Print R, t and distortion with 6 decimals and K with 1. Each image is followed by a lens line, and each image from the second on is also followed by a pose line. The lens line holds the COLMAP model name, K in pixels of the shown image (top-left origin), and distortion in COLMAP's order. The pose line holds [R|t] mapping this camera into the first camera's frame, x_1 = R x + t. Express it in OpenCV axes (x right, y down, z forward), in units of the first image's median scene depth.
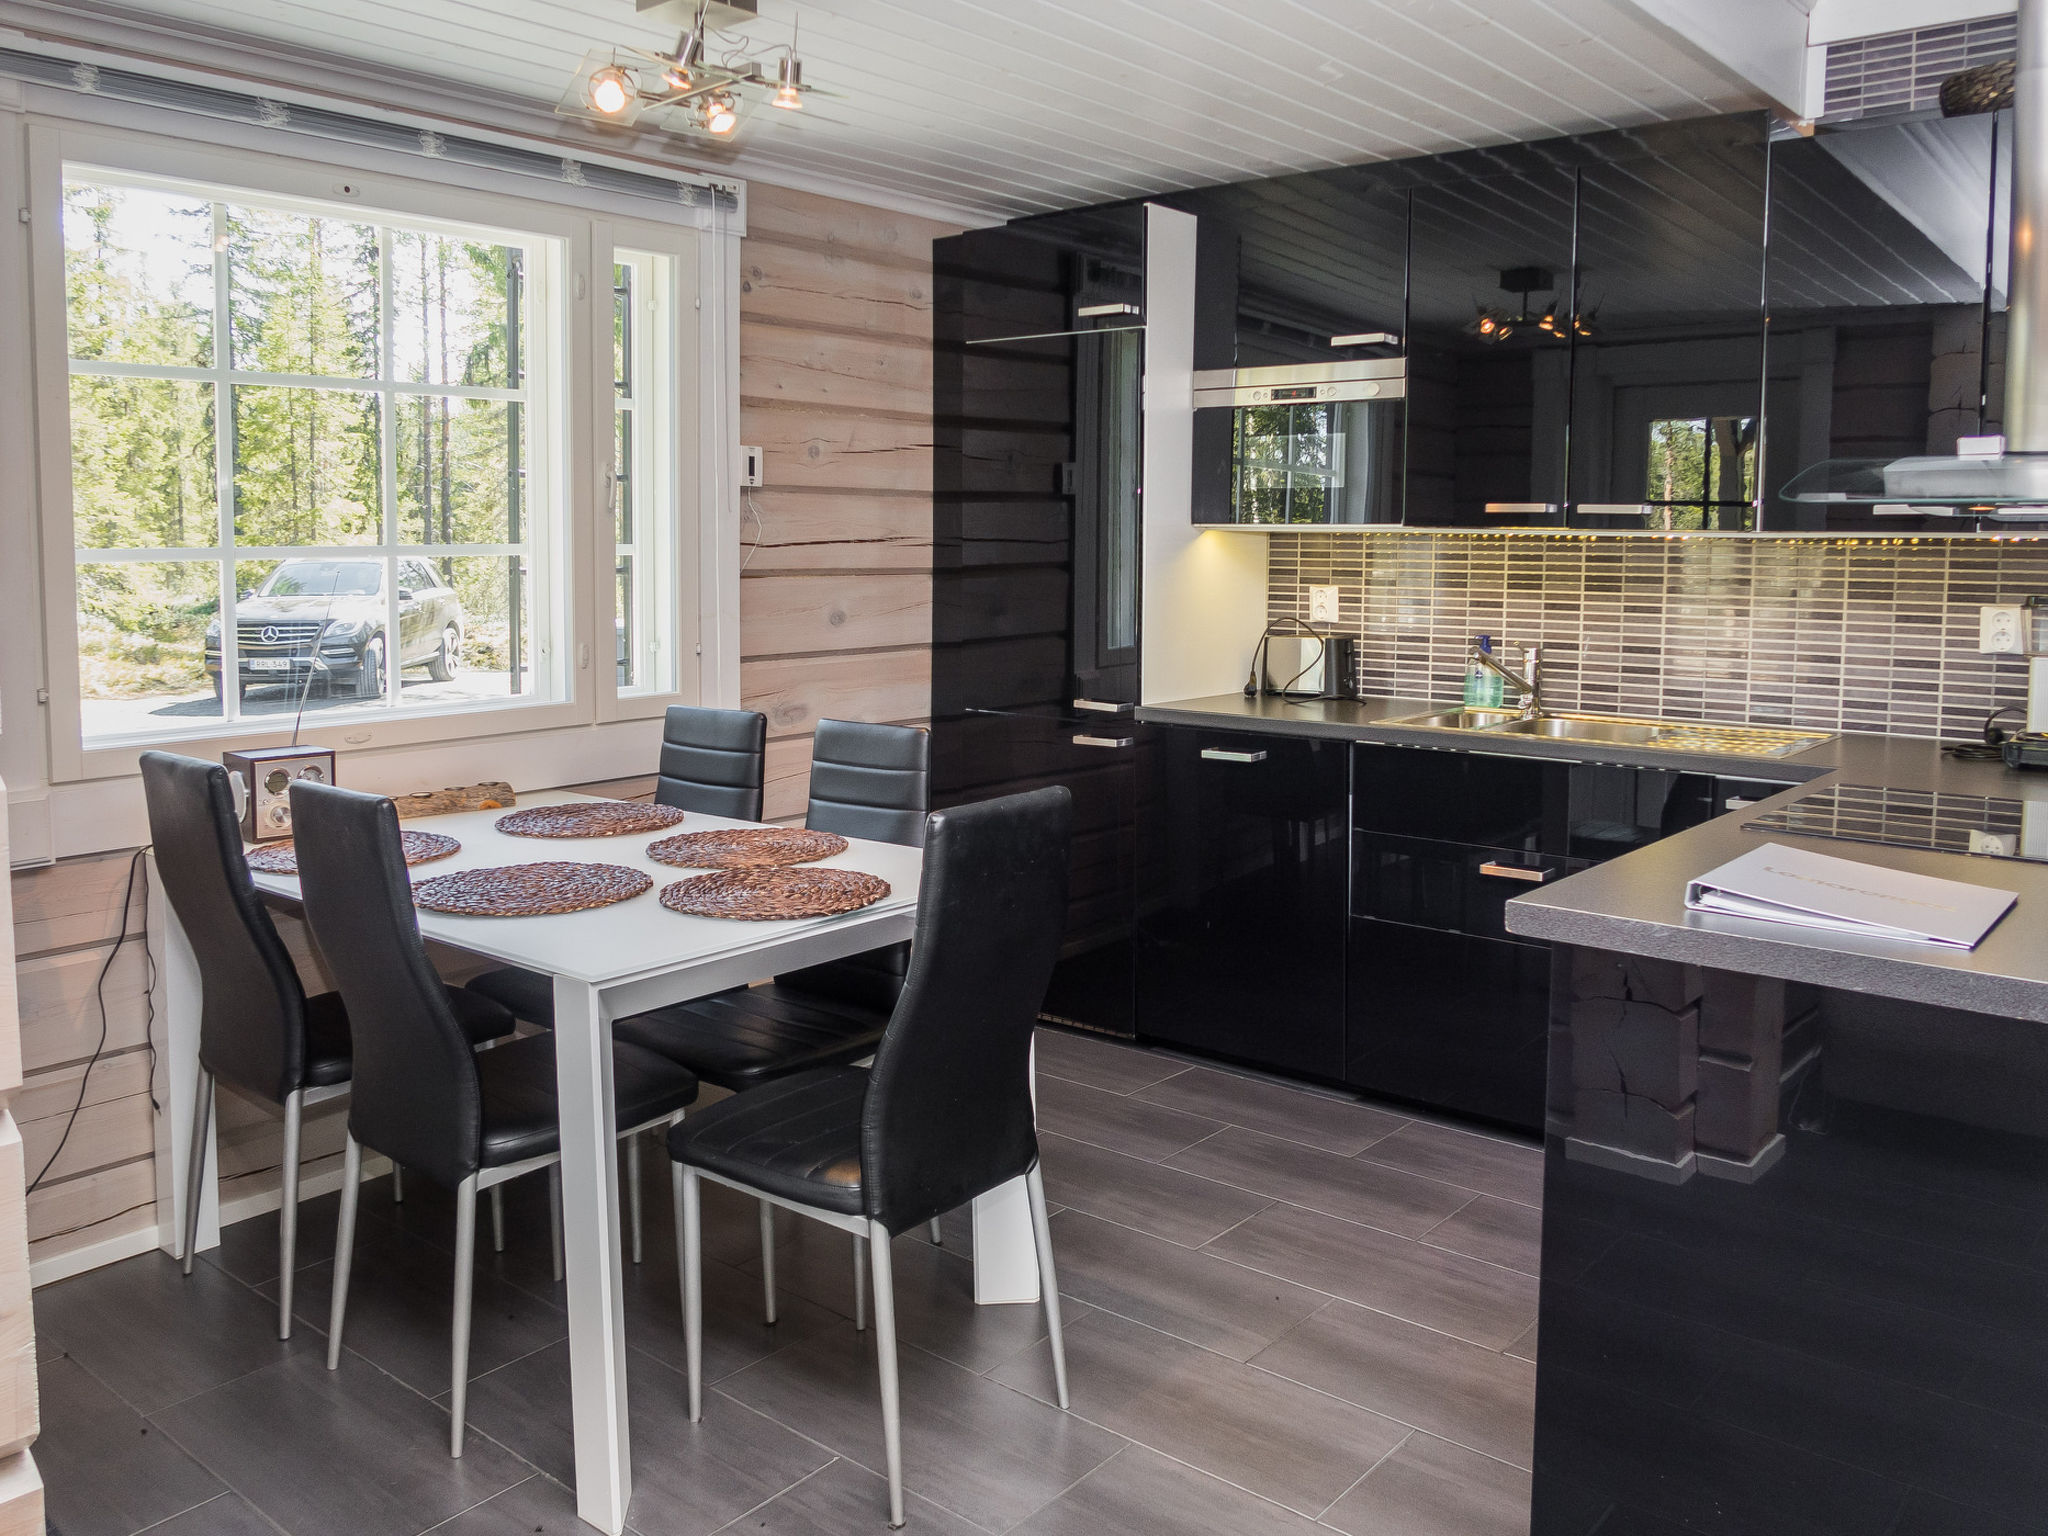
lens RADIAL K [[1636.9, 0, 1024.1], [0, 1636.9, 654.4], [0, 0, 1]] dist [-0.022582, 0.000569]
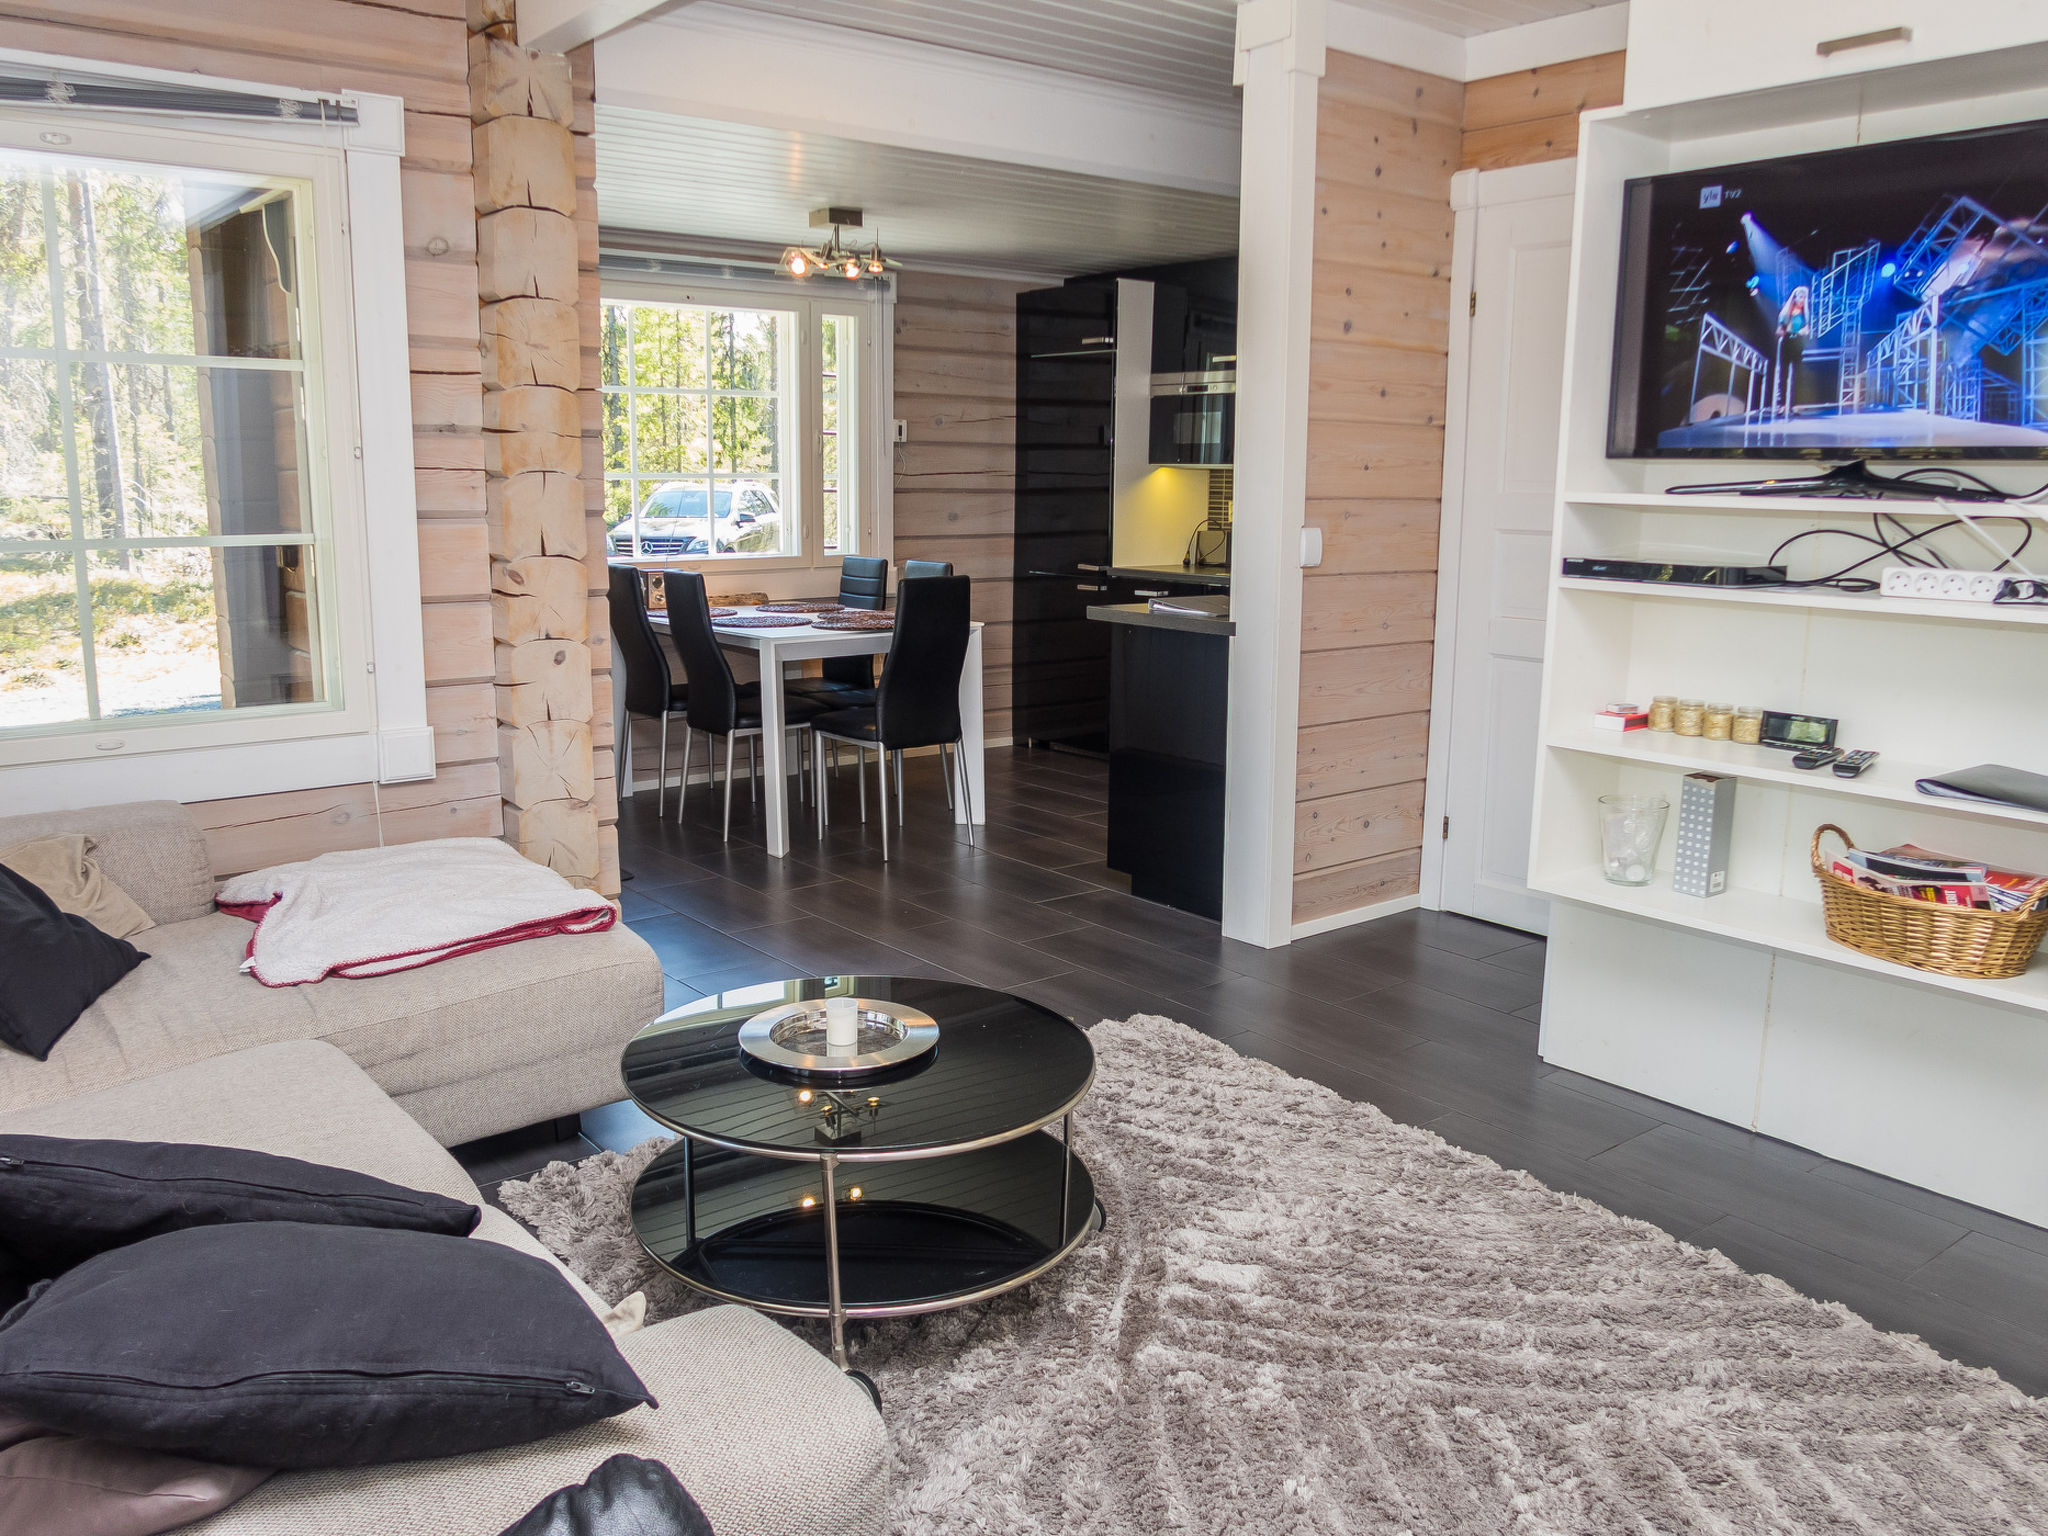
lens RADIAL K [[1623.6, 0, 1024.0], [0, 1623.6, 768.0], [0, 0, 1]] dist [-0.002565, 0.000406]
pose [[0.978980, 0.041965, -0.199593, 0.327267], [-0.020287, 0.993786, 0.109445, 0.054724], [0.202946, -0.103095, 0.973748, -0.733054]]
